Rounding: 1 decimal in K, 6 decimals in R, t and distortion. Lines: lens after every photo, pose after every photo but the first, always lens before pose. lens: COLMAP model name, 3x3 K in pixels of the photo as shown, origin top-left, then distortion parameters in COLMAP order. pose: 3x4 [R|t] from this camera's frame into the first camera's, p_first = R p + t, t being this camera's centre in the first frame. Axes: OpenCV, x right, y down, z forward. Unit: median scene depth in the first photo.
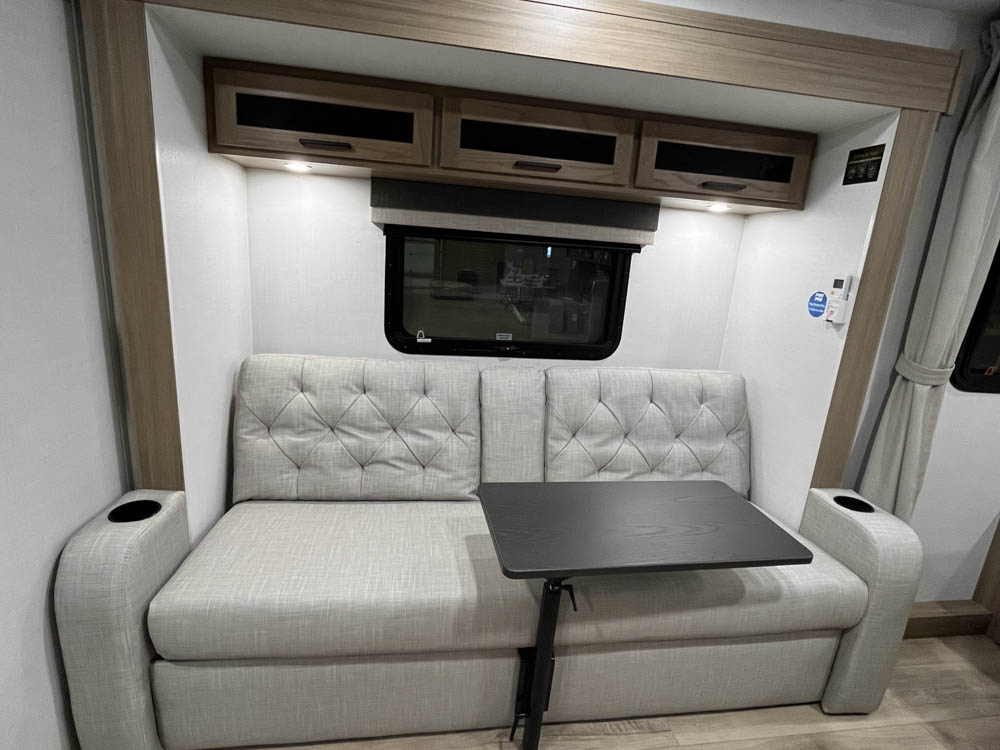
lens RADIAL K [[508.2, 0, 501.1], [0, 508.2, 373.3], [0, 0, 1]] dist [-0.003329, 0.000265]
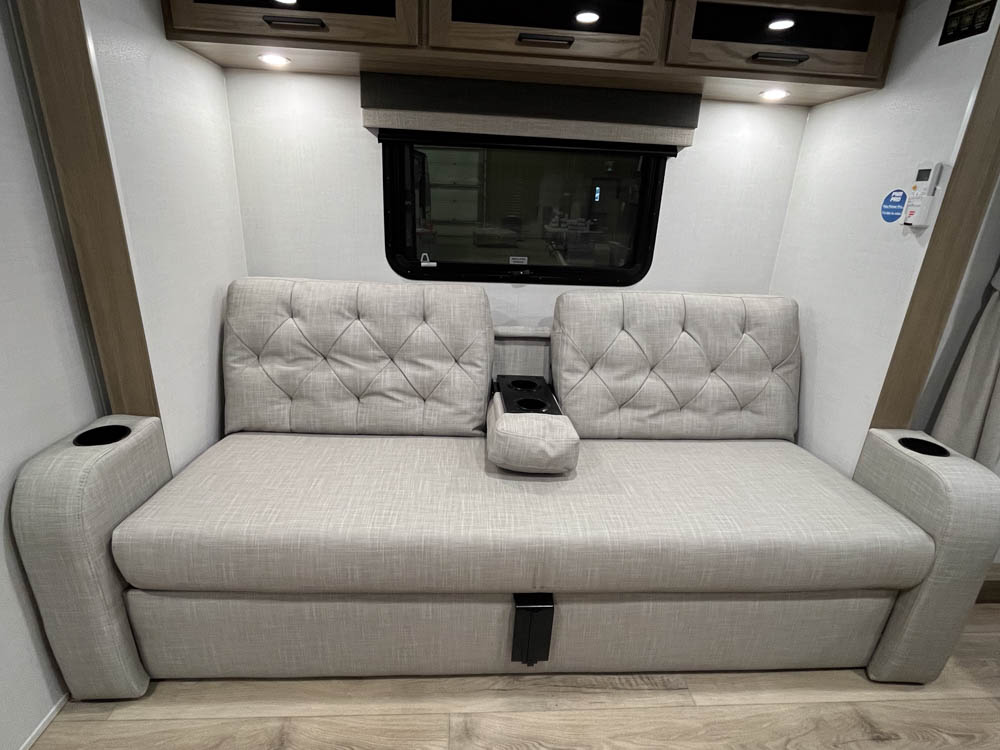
lens RADIAL K [[509.0, 0, 501.6], [0, 509.0, 373.8], [0, 0, 1]] dist [-0.001277, -0.000262]
pose [[0.995646, 0.005357, -0.093066, 0.077329], [0.003383, 0.995613, 0.093503, 0.055282], [0.093158, -0.093411, 0.991260, 0.112155]]
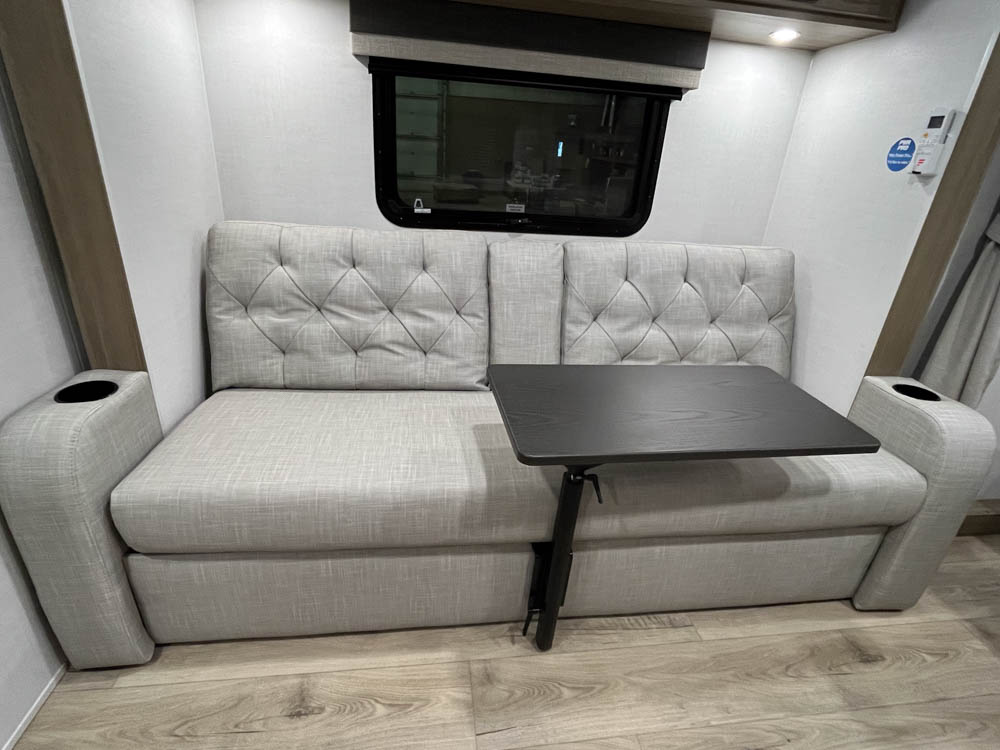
lens RADIAL K [[509.0, 0, 501.6], [0, 509.0, 373.8], [0, 0, 1]] dist [-0.001277, -0.000262]
pose [[0.999918, 0.001018, -0.012759, -0.008275], [0.001174, 0.985341, 0.170595, 0.073583], [0.012745, -0.170596, 0.985259, 0.129182]]
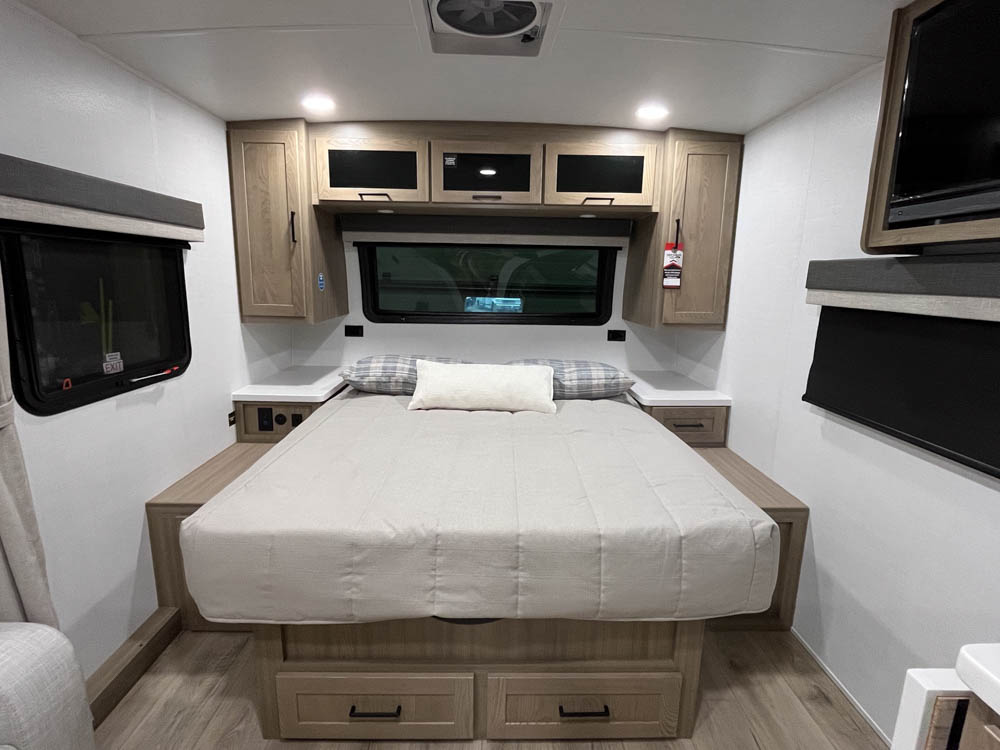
lens RADIAL K [[510.8, 0, 500.0], [0, 510.8, 373.1], [0, 0, 1]] dist [-0.003358, -0.000604]
pose [[0.131809, -0.257401, 0.957273, 0.254652], [0.236532, 0.945970, 0.221794, -0.042648], [-0.962642, 0.197191, 0.185571, 0.139703]]
